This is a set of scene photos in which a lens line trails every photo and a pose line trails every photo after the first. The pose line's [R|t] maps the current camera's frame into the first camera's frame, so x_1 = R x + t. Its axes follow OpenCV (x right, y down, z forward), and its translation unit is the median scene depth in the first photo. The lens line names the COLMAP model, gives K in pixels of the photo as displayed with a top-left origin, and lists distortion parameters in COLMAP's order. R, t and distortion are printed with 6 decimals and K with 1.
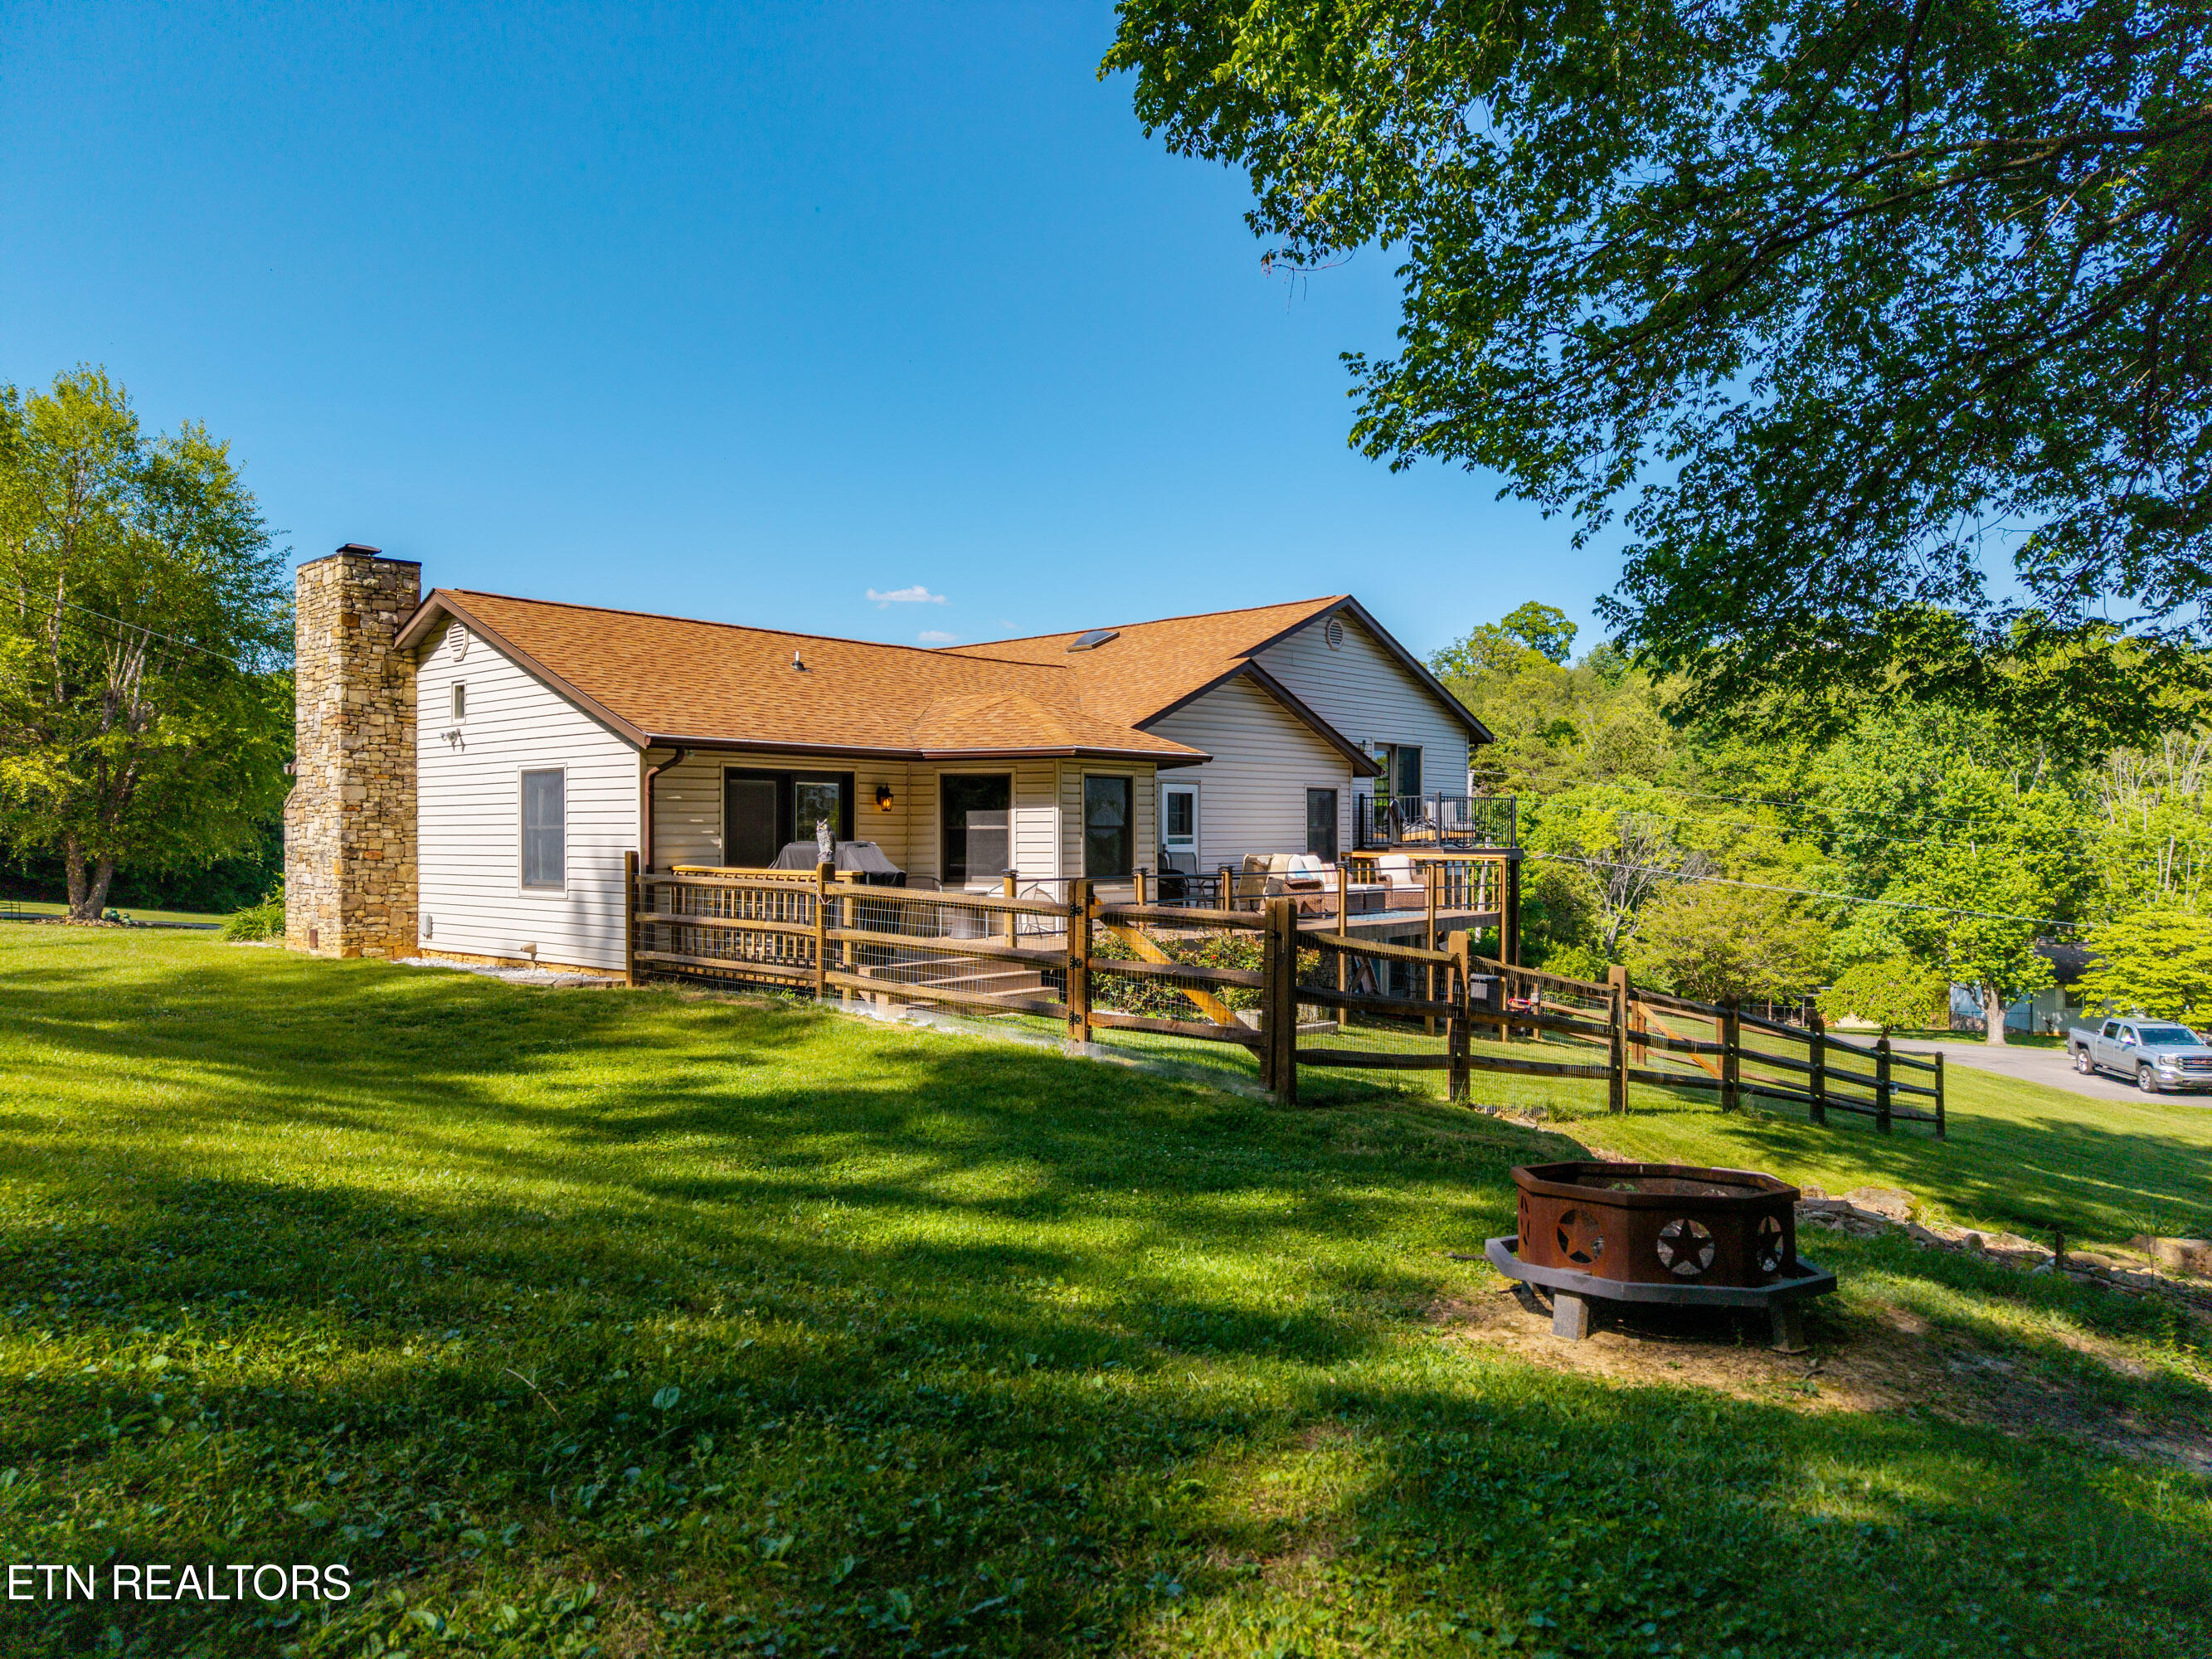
lens RADIAL K [[1483.0, 0, 1100.0], [0, 1483.0, 826.3], [0, 0, 1]] dist [0.087873, -0.177939]
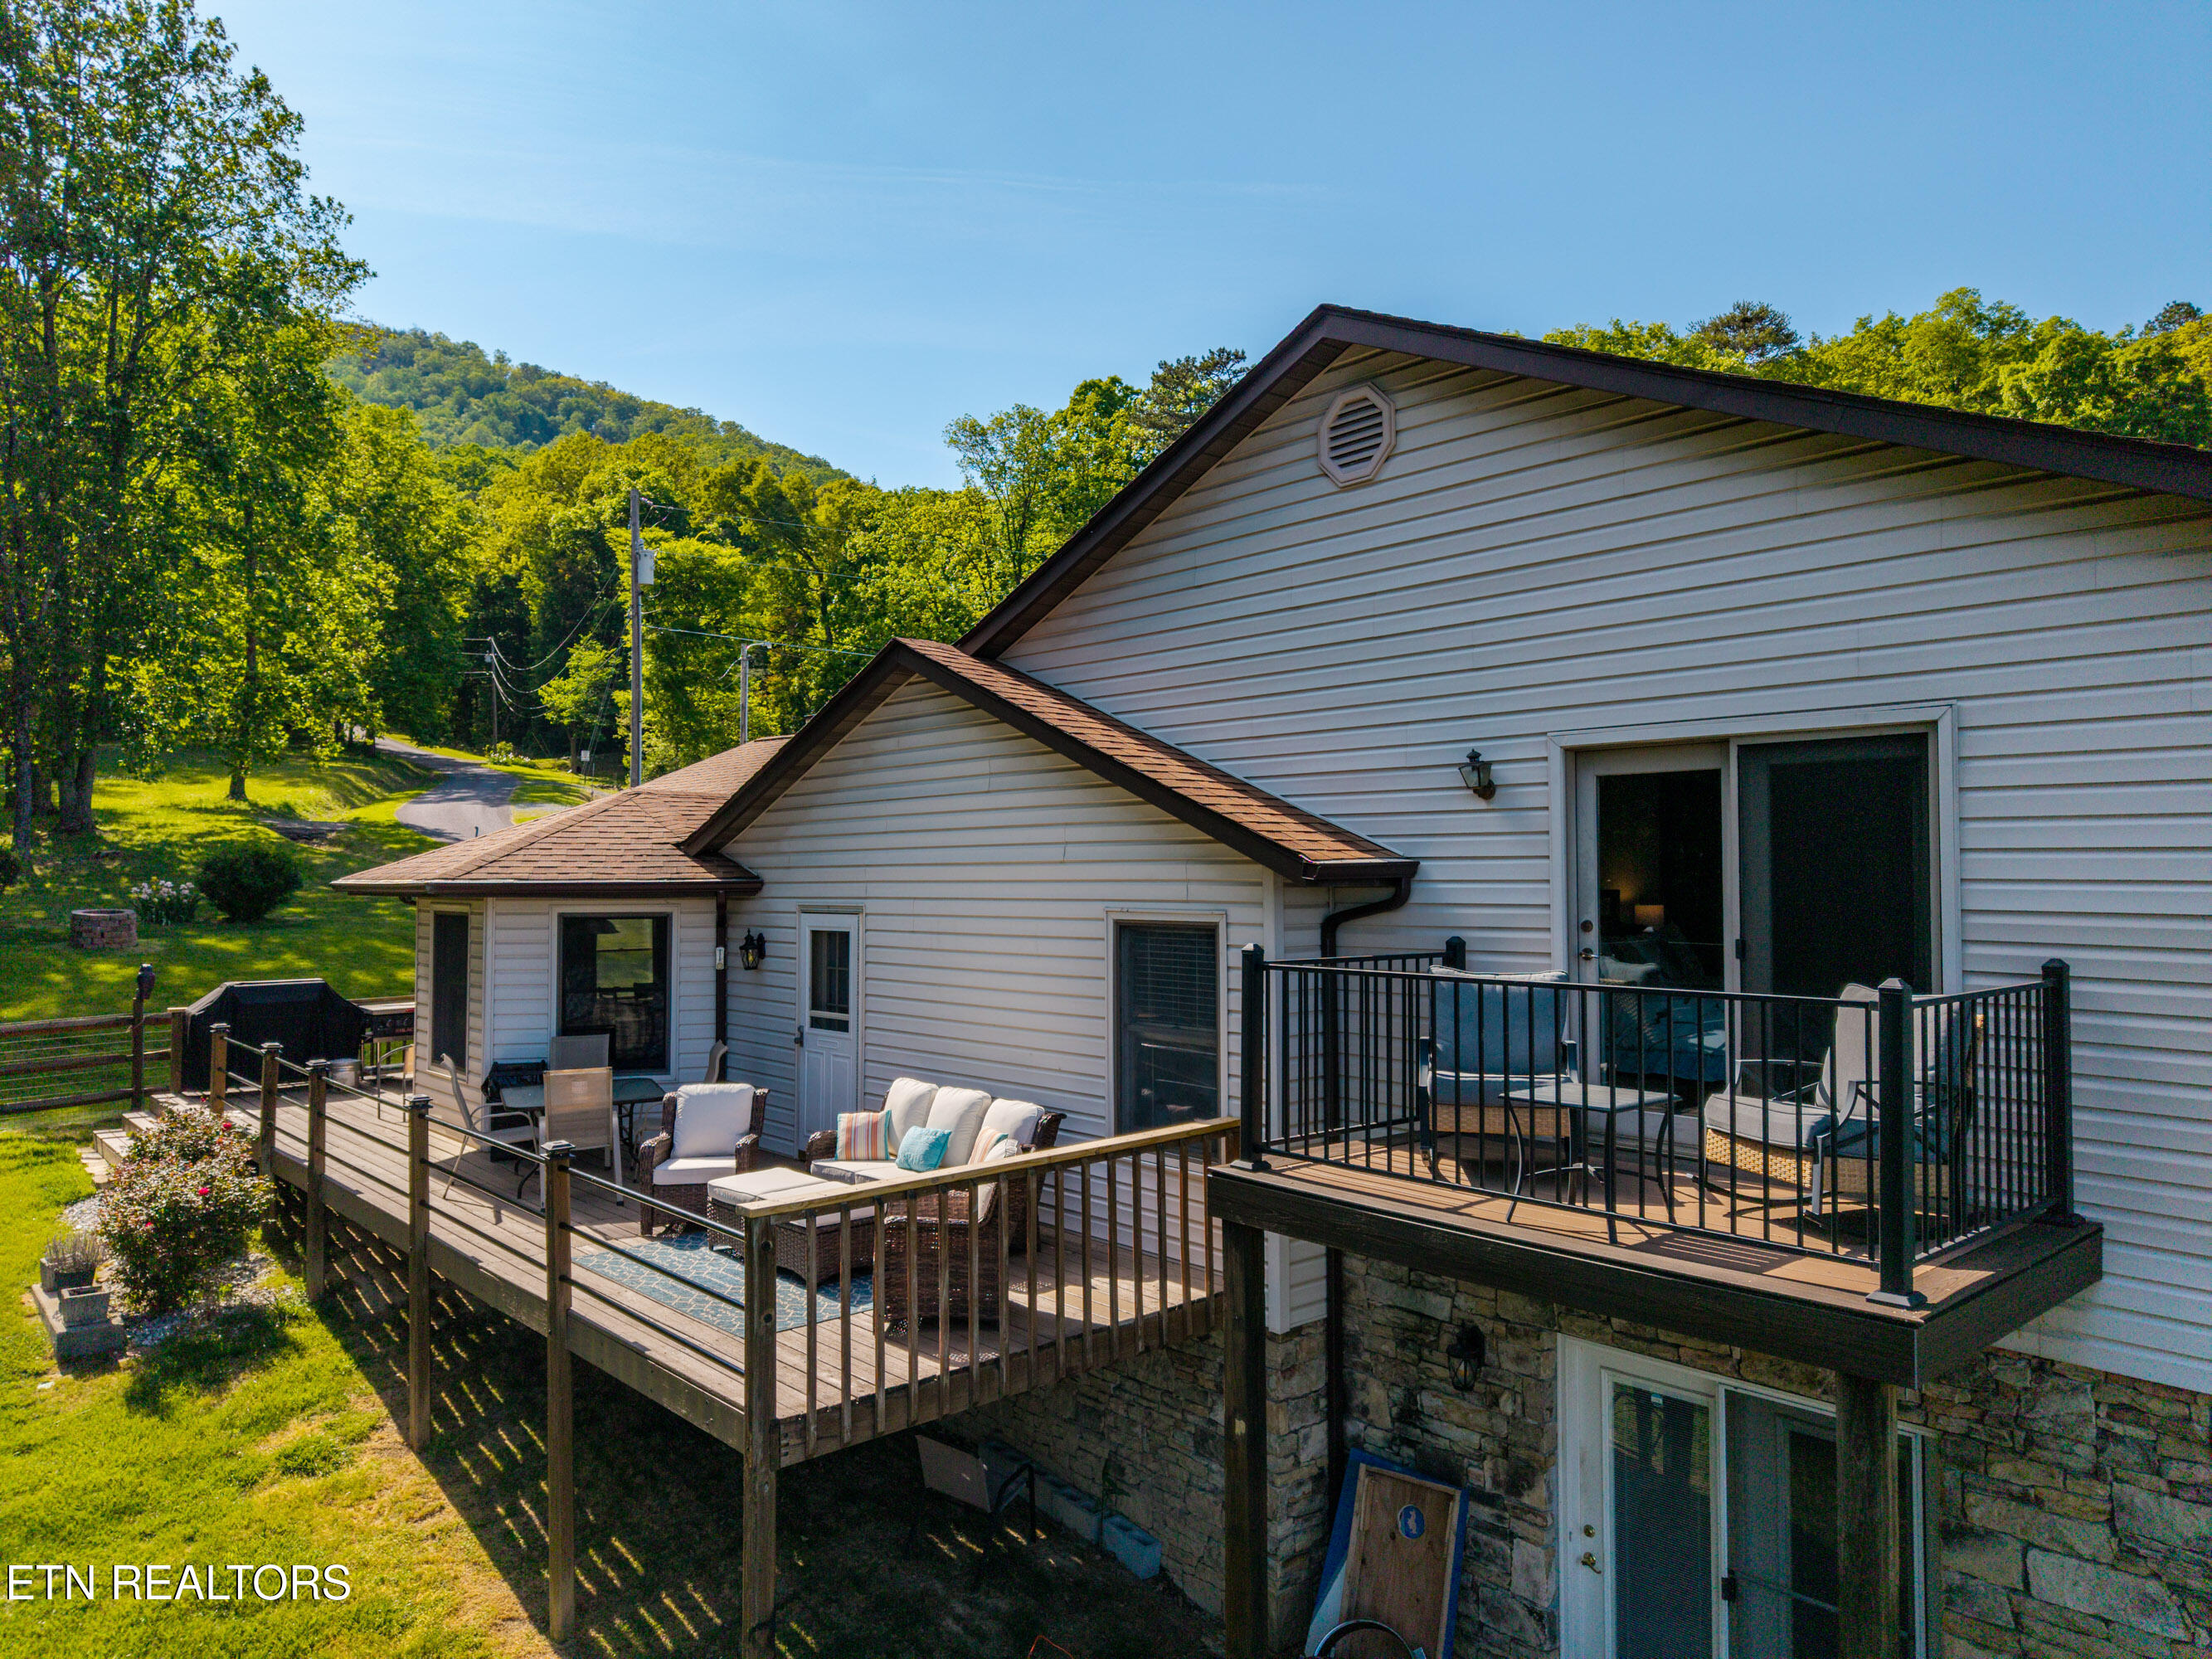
lens RADIAL K [[1485.3, 0, 1101.0], [0, 1485.3, 829.8], [0, 0, 1]] dist [0.049029, -0.066465]
pose [[-0.095565, -0.023780, -0.995139, 0.521309], [0.007868, 0.999665, -0.024643, -0.041464], [0.995392, -0.010185, -0.095346, 1.070368]]
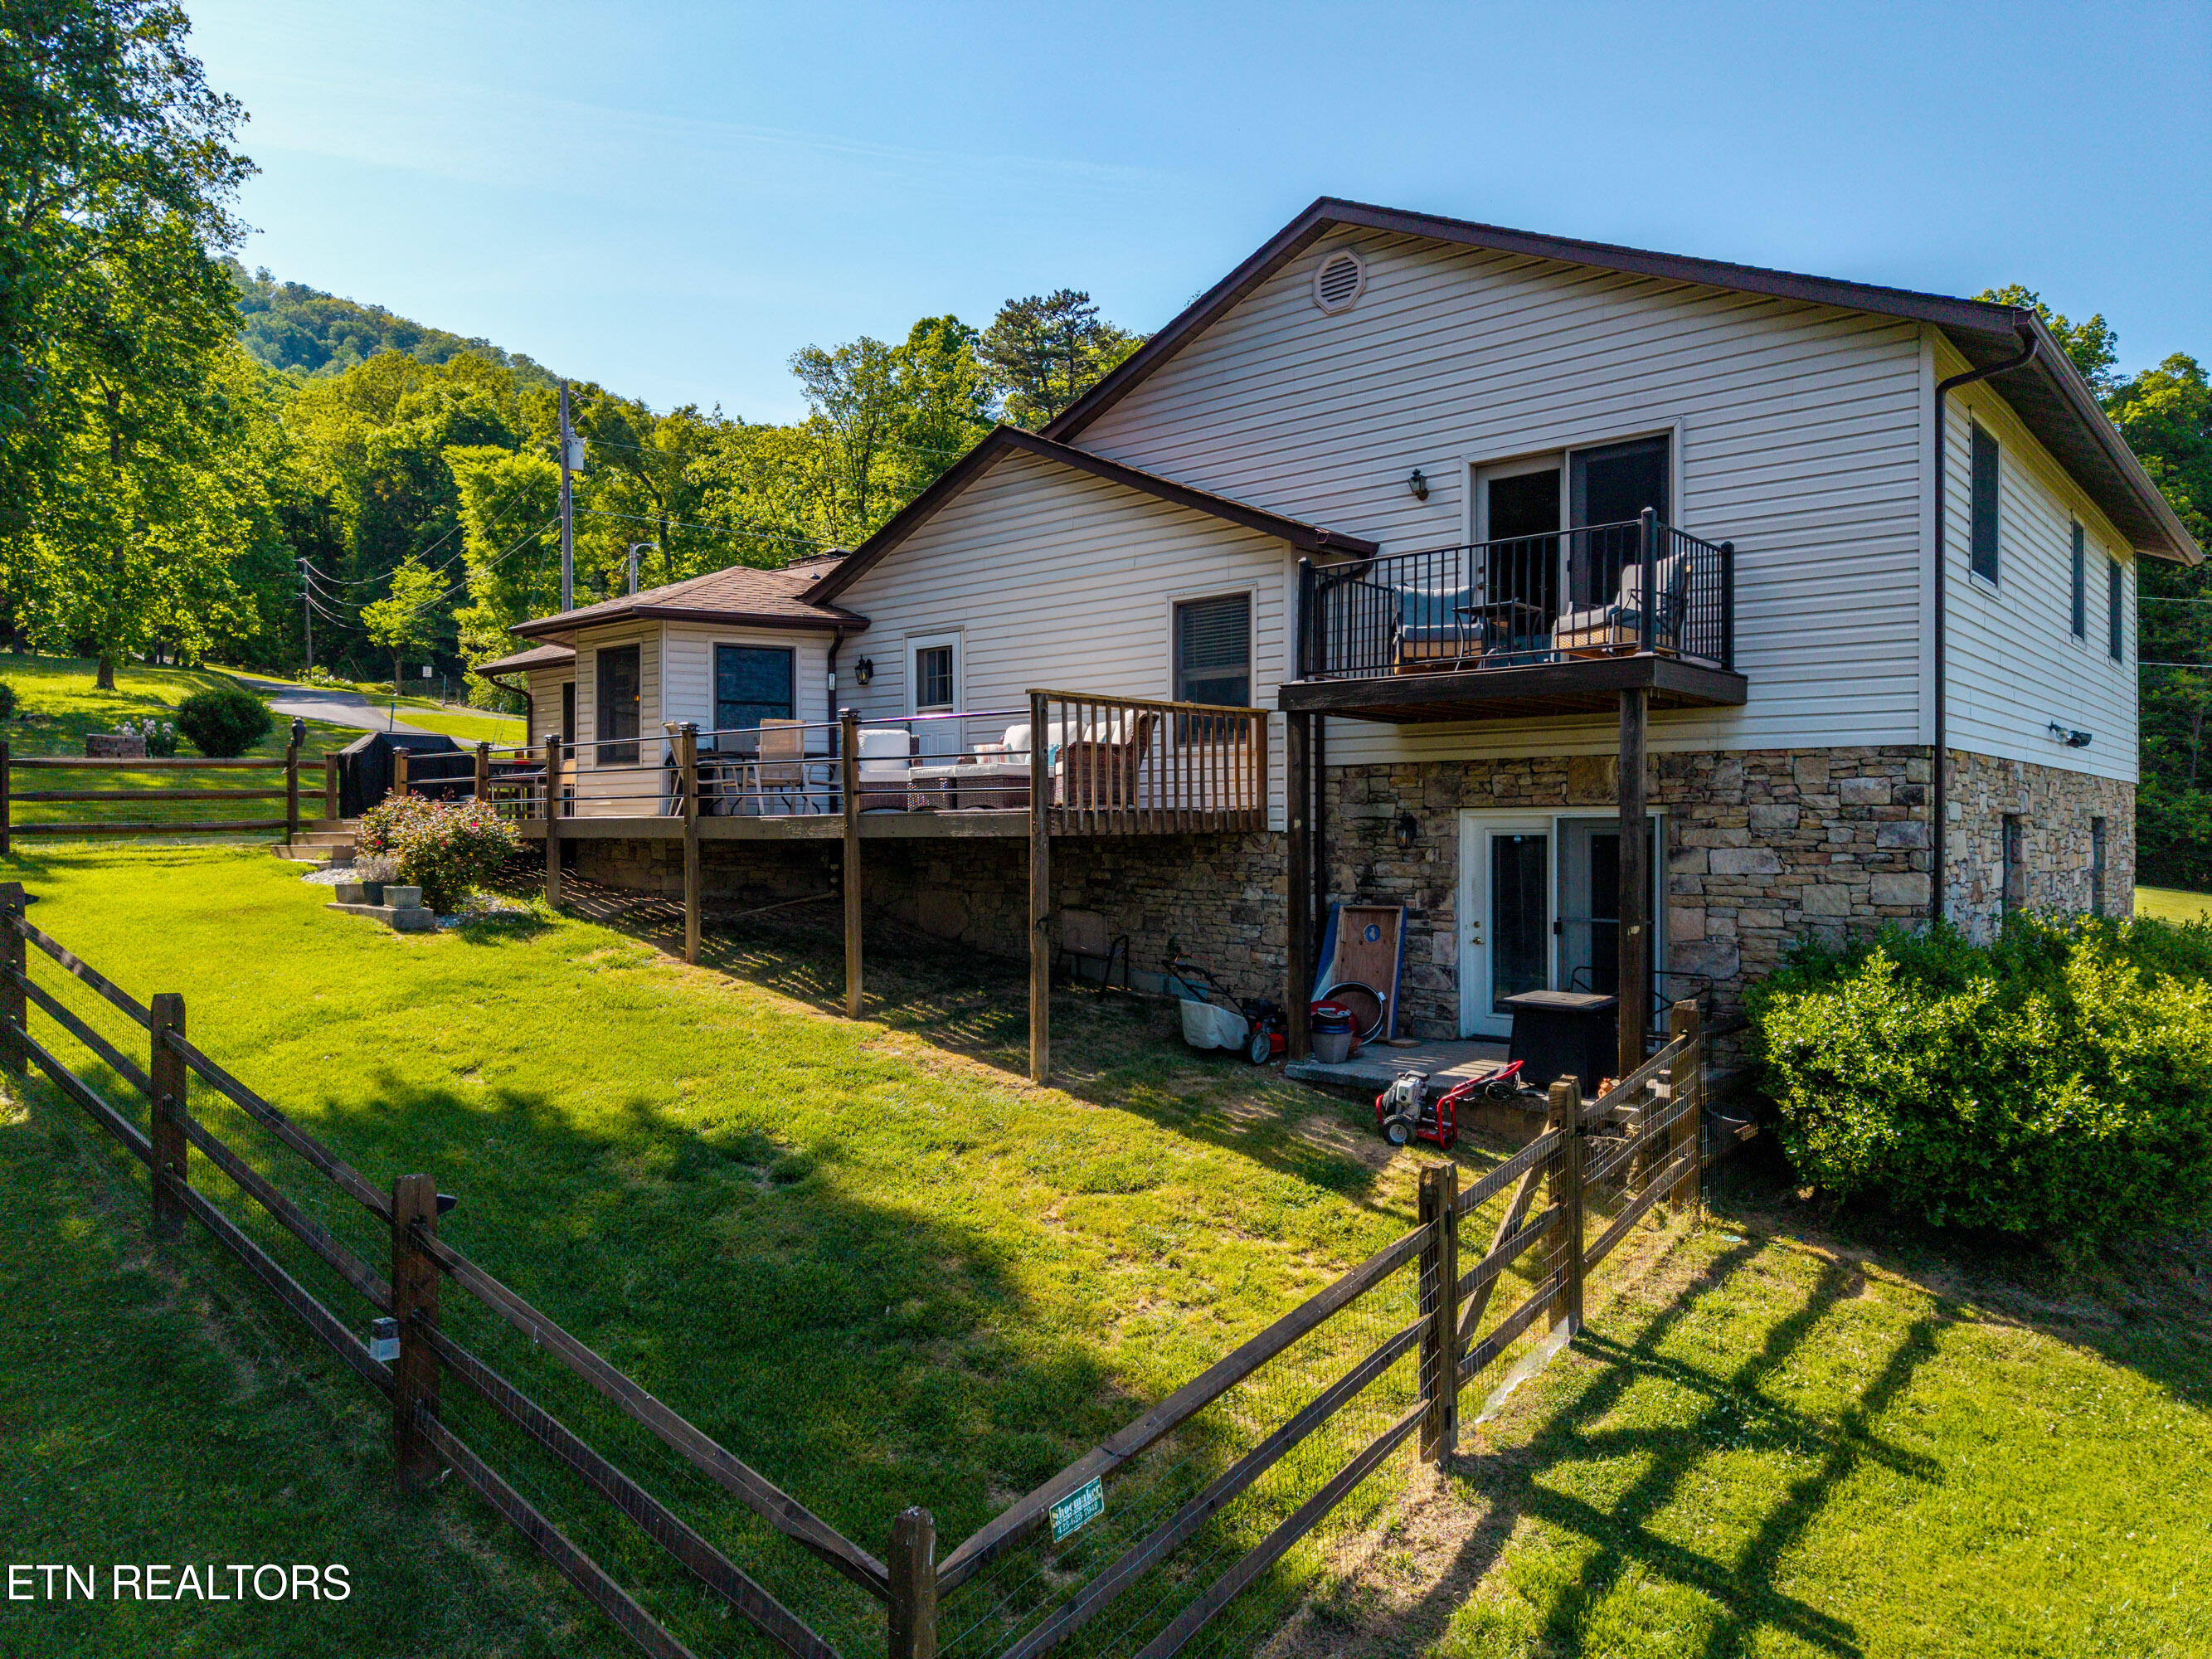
lens RADIAL K [[1485.3, 0, 1101.0], [0, 1485.3, 829.8], [0, 0, 1]] dist [0.049029, -0.066465]
pose [[0.034600, 0.004048, -0.999393, 0.725096], [0.006399, 0.999970, 0.004272, 0.059529], [0.999381, -0.006543, 0.034573, 0.988196]]
